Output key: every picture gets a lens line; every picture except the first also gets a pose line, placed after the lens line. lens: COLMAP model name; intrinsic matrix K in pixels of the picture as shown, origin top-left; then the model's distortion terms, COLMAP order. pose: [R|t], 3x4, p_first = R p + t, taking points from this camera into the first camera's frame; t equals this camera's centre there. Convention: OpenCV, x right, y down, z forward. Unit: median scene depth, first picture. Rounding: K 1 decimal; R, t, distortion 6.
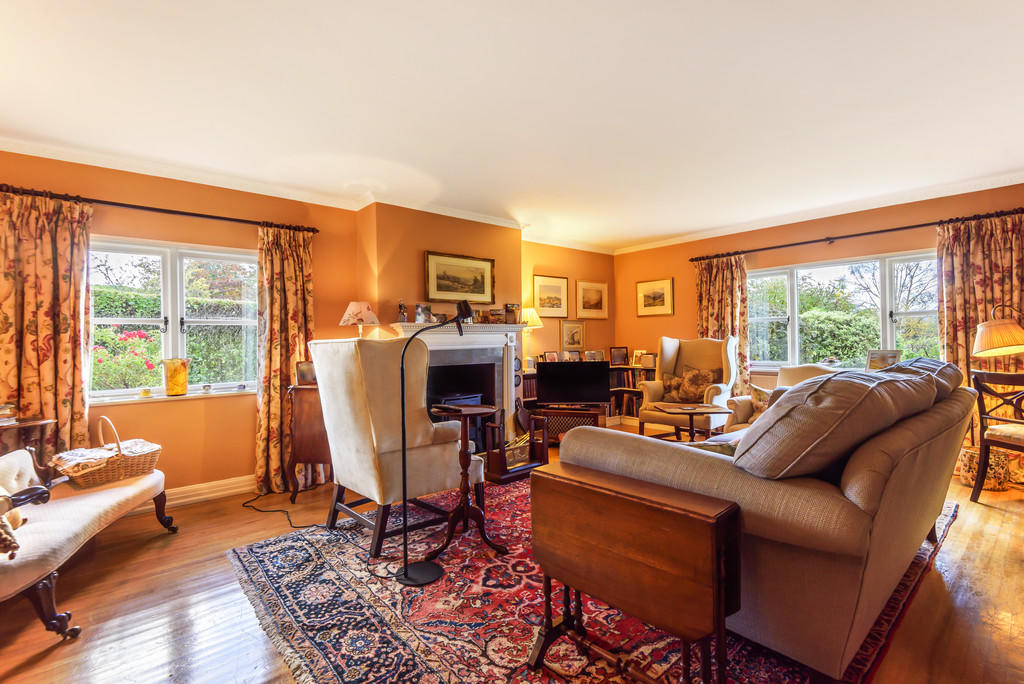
lens RADIAL K [[462.2, 0, 509.8], [0, 462.2, 340.9], [0, 0, 1]] dist [0.038280, -0.024122]
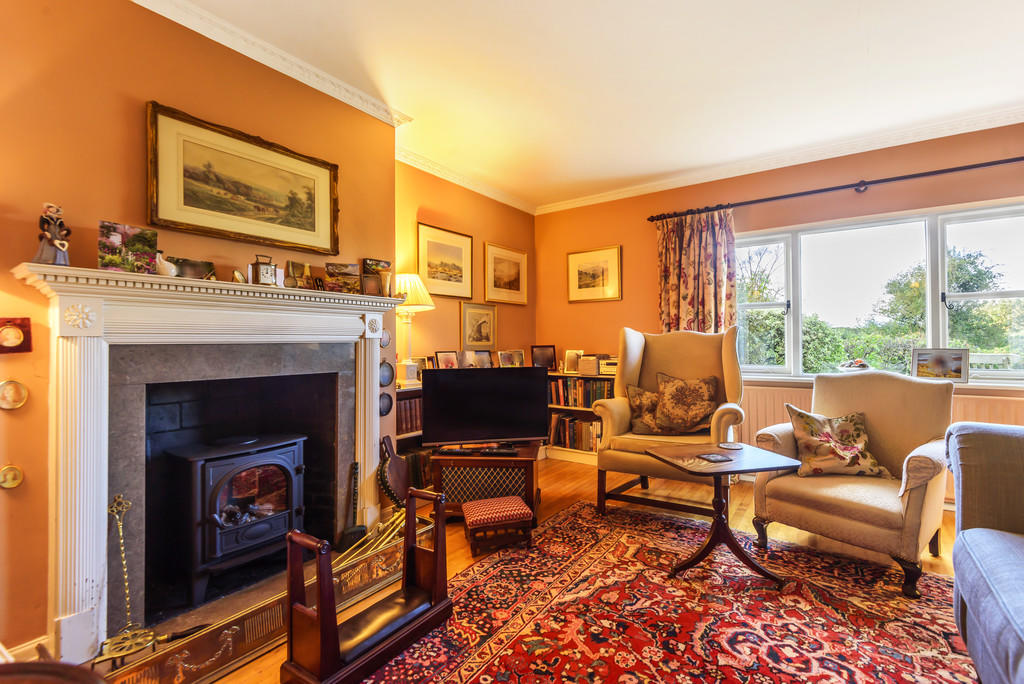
lens RADIAL K [[462.2, 0, 509.8], [0, 462.2, 340.9], [0, 0, 1]] dist [0.038280, -0.024122]
pose [[0.969668, 0.008239, 0.244287, 0.025419], [-0.006452, 0.999946, -0.008114, 0.016641], [-0.244341, 0.006292, 0.969669, 0.463434]]
